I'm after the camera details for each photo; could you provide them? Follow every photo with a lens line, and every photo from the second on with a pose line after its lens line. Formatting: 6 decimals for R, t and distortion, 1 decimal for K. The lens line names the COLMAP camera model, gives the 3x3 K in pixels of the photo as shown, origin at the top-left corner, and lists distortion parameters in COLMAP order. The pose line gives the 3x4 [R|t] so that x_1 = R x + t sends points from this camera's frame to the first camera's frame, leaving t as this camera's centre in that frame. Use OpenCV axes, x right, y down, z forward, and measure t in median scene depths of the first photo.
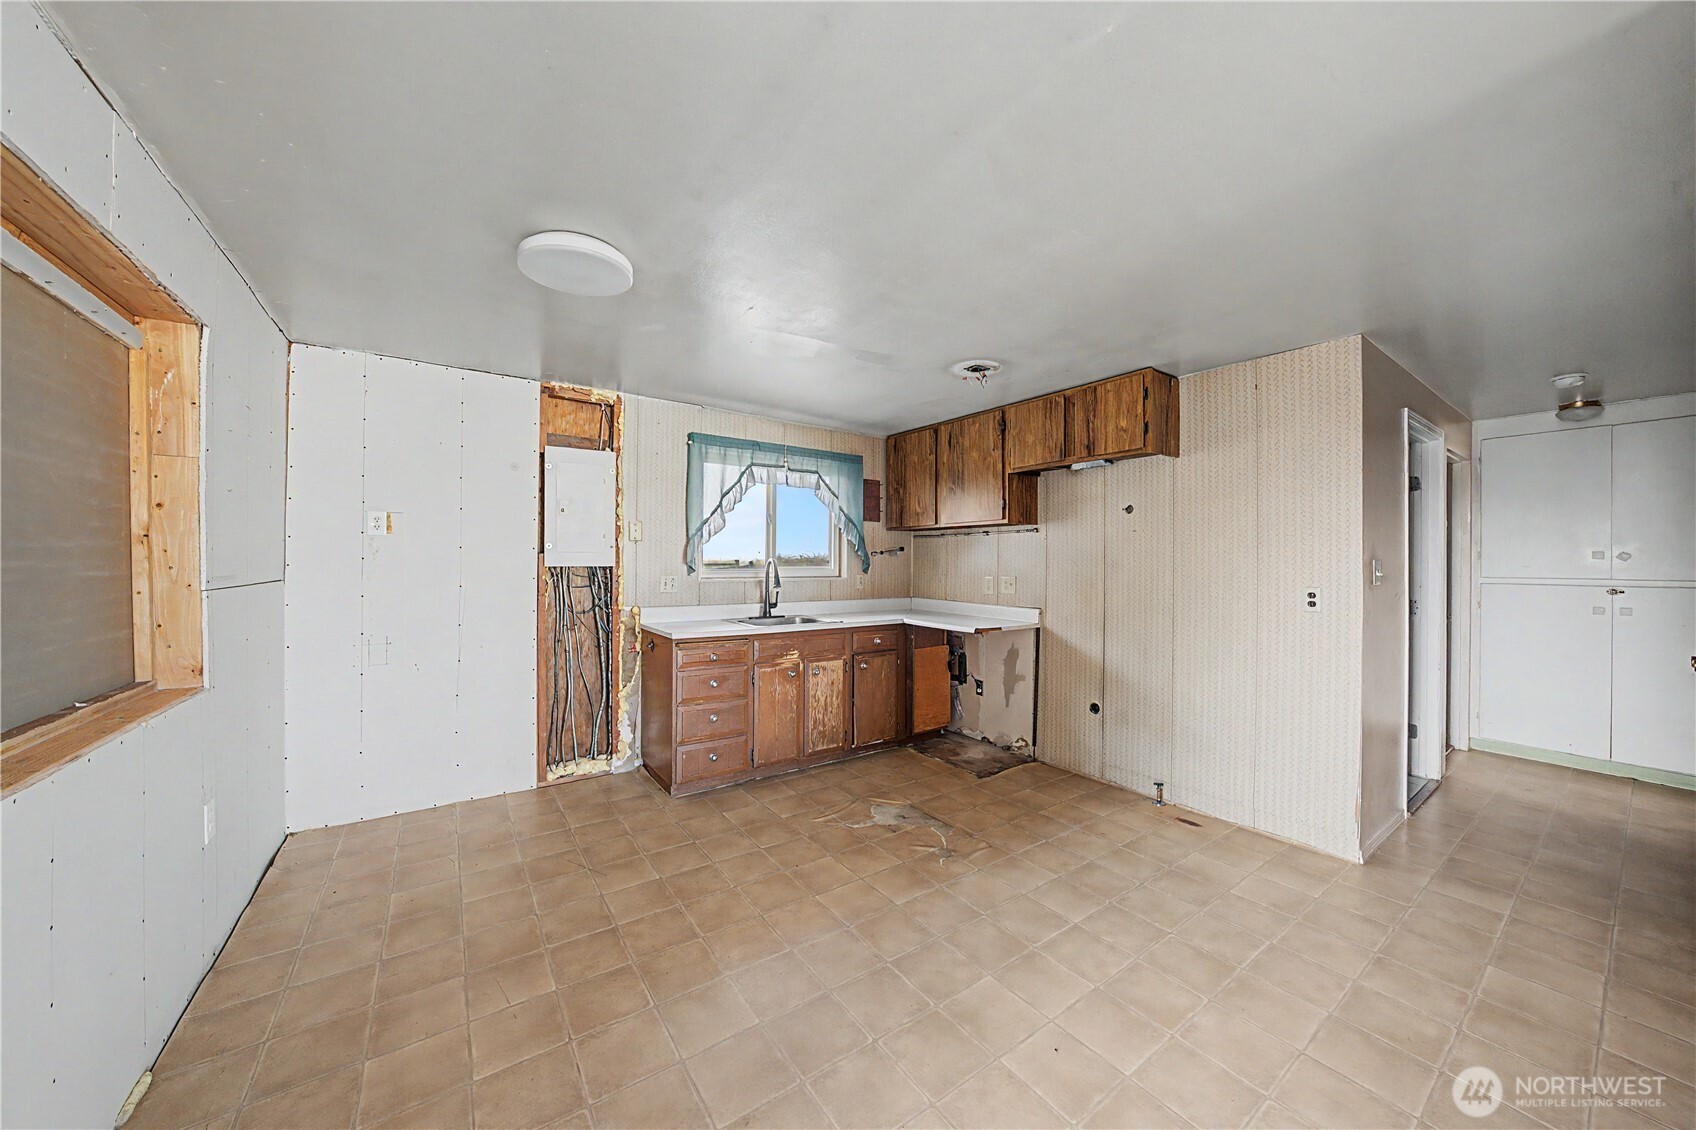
lens RADIAL K [[583.1, 0, 848.4], [0, 583.1, 566.2], [0, 0, 1]] dist [-0.022700, 0.002641]
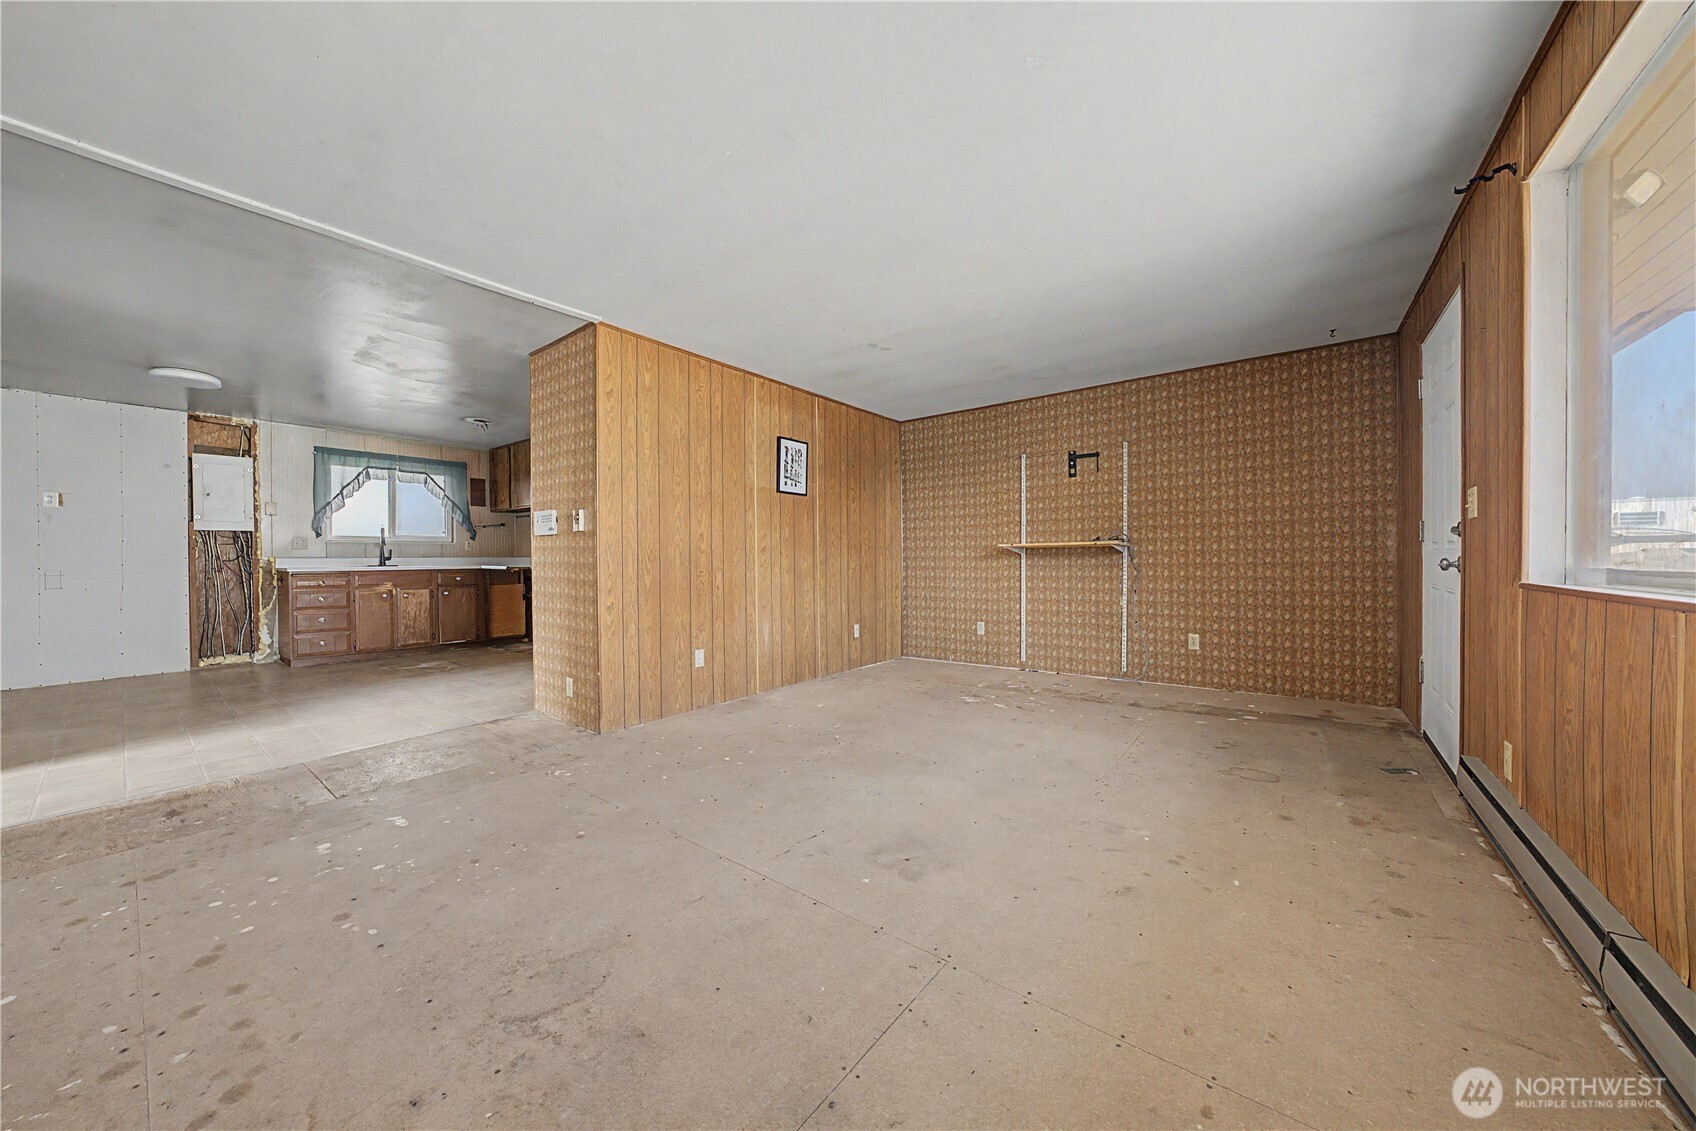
lens RADIAL K [[583.1, 0, 846.0], [0, 583.1, 566.1], [0, 0, 1]] dist [-0.022700, 0.002641]
pose [[0.955949, -0.015028, 0.293149, 0.669972], [0.012547, 0.999868, 0.010341, 0.099150], [-0.293266, -0.006207, 0.956011, -0.933253]]
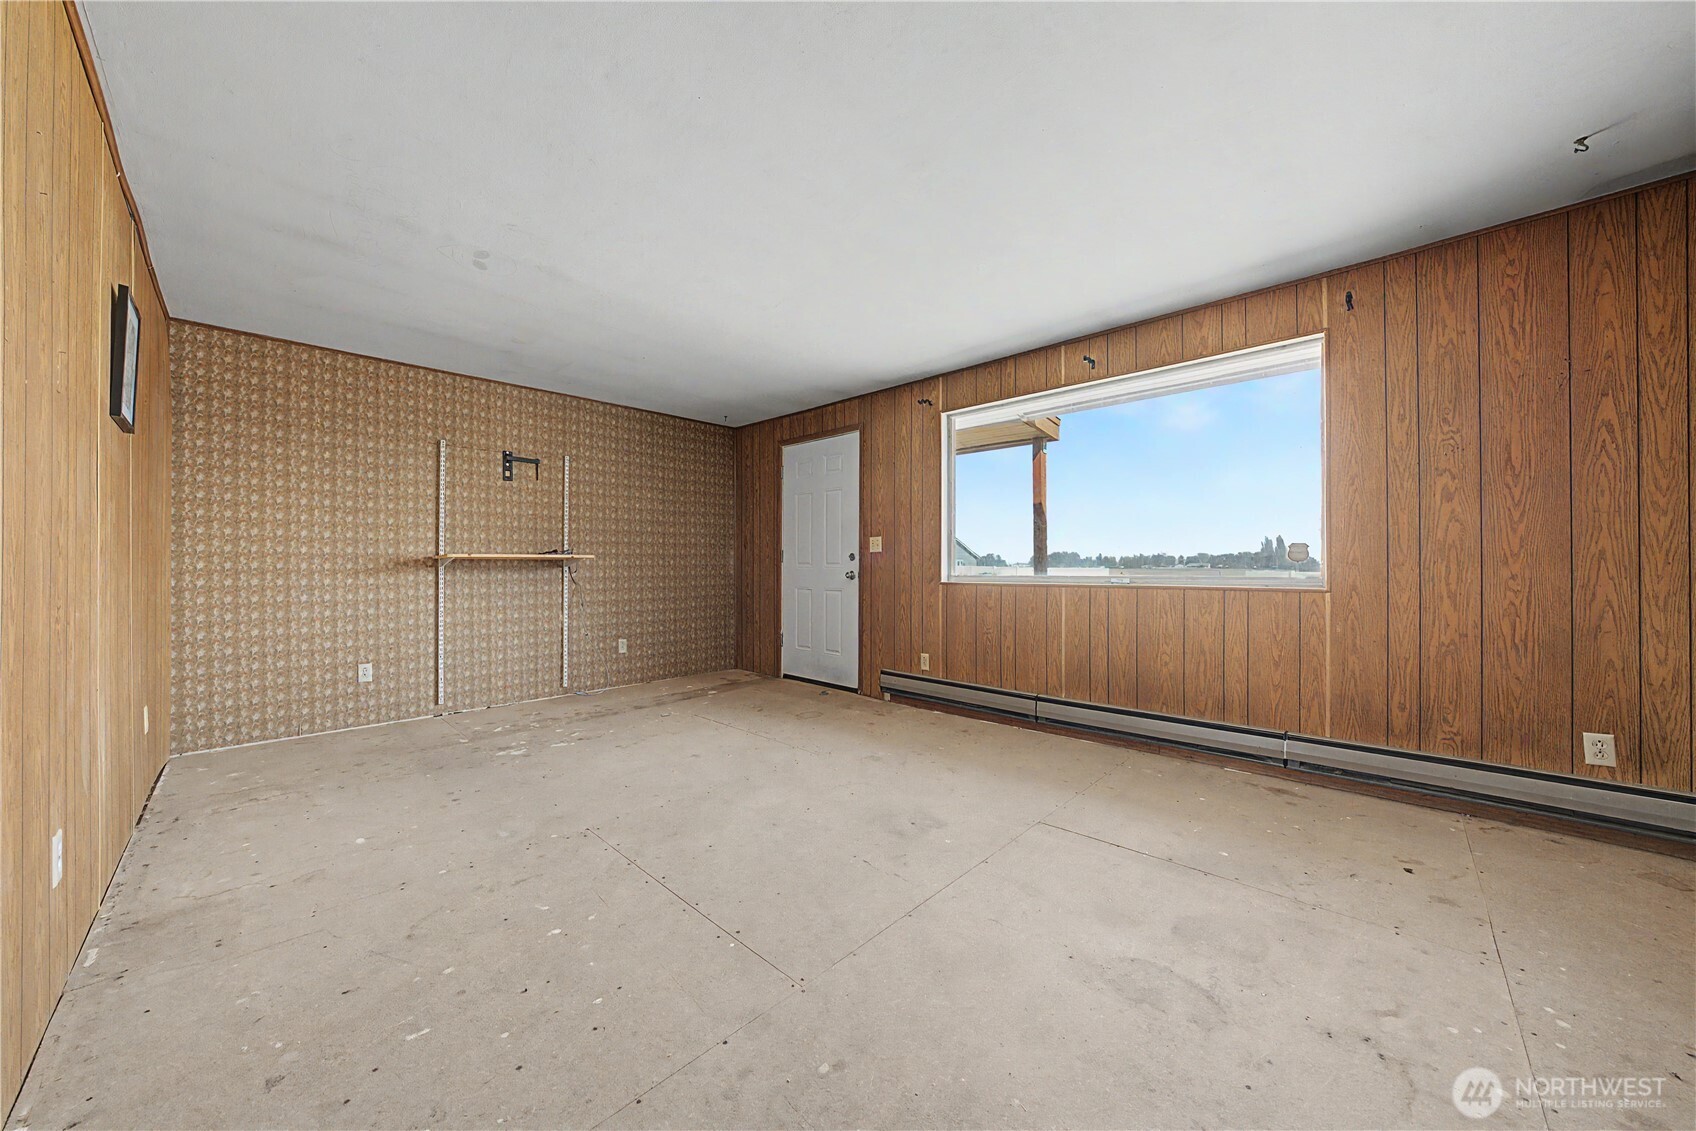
lens RADIAL K [[583.1, 0, 851.2], [0, 583.1, 565.7], [0, 0, 1]] dist [-0.022700, 0.002641]
pose [[-0.200406, 0.001206, 0.979712, 0.260436], [0.005120, 0.999987, -0.000184, 0.091916], [-0.979700, 0.004979, -0.200409, -0.242174]]
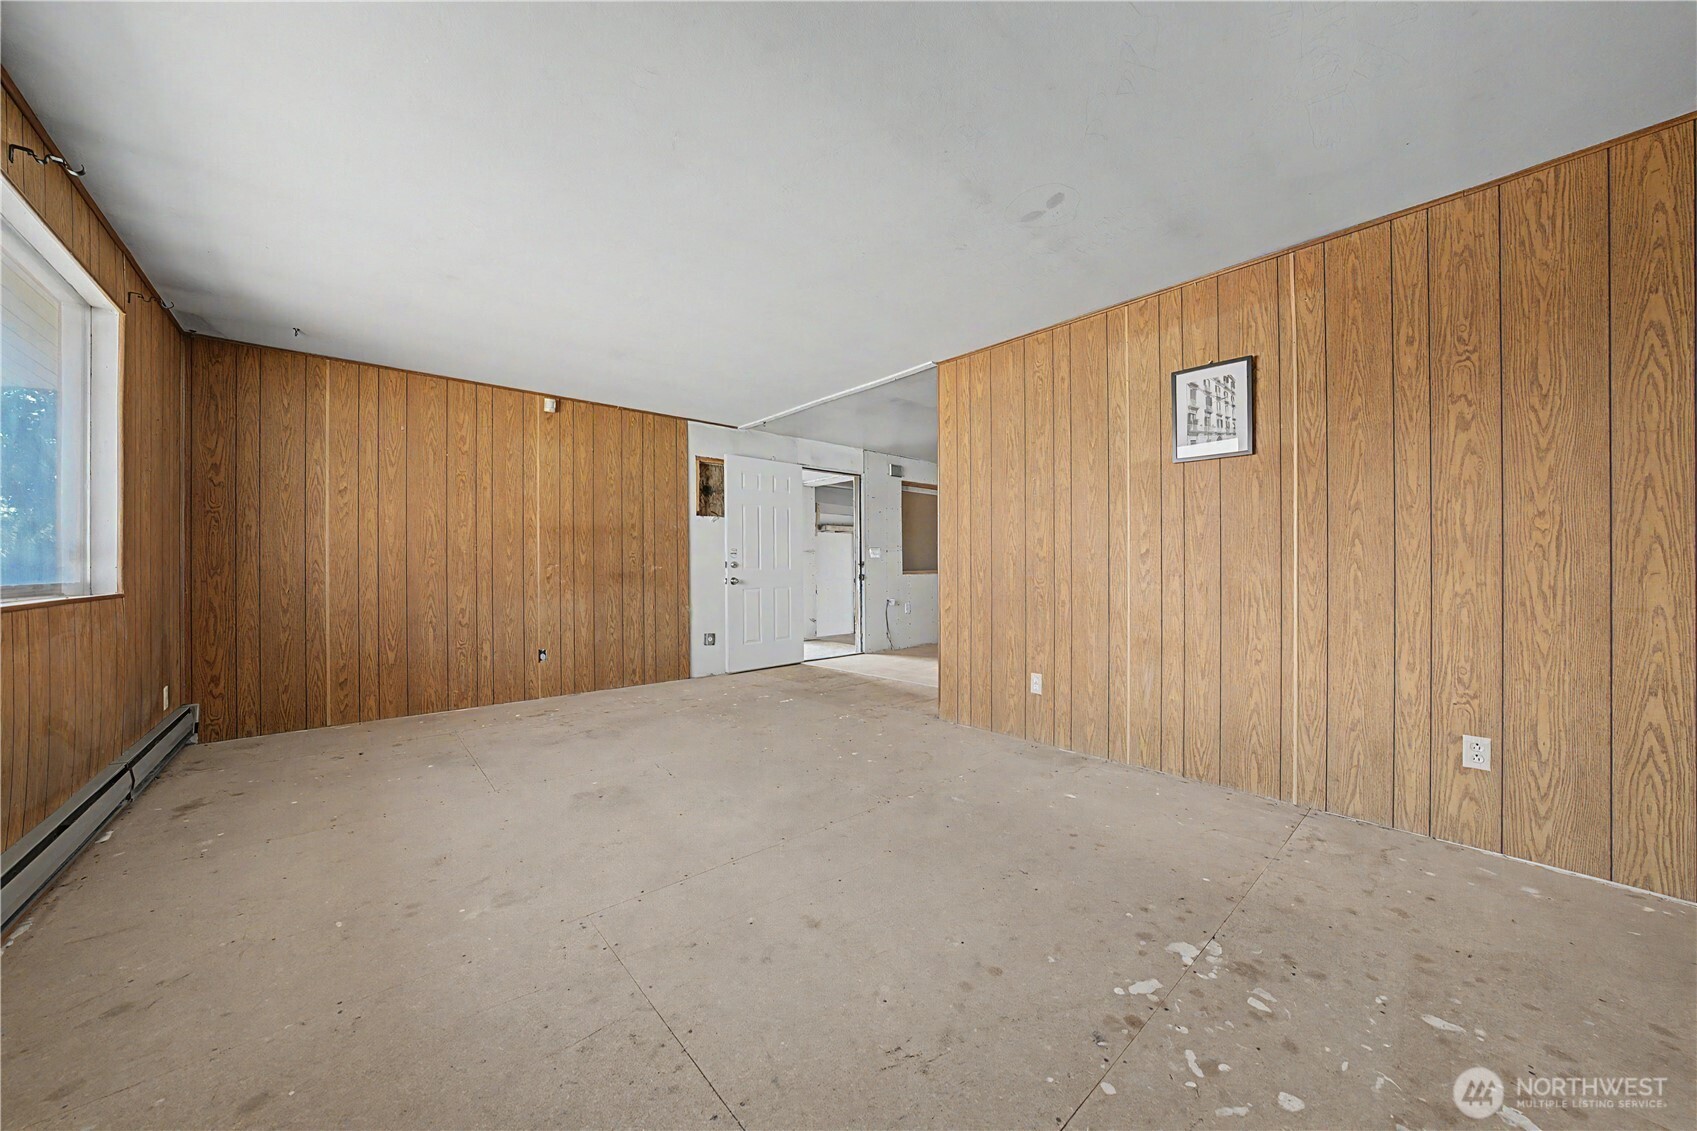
lens RADIAL K [[583.5, 0, 852.2], [0, 583.5, 568.3], [0, 0, 1]] dist [-0.022700, 0.002641]
pose [[0.113018, -0.000697, -0.993593, 1.627529], [-0.001382, 0.999999, -0.000858, 0.095315], [0.993592, 0.001470, 0.113017, -0.209064]]
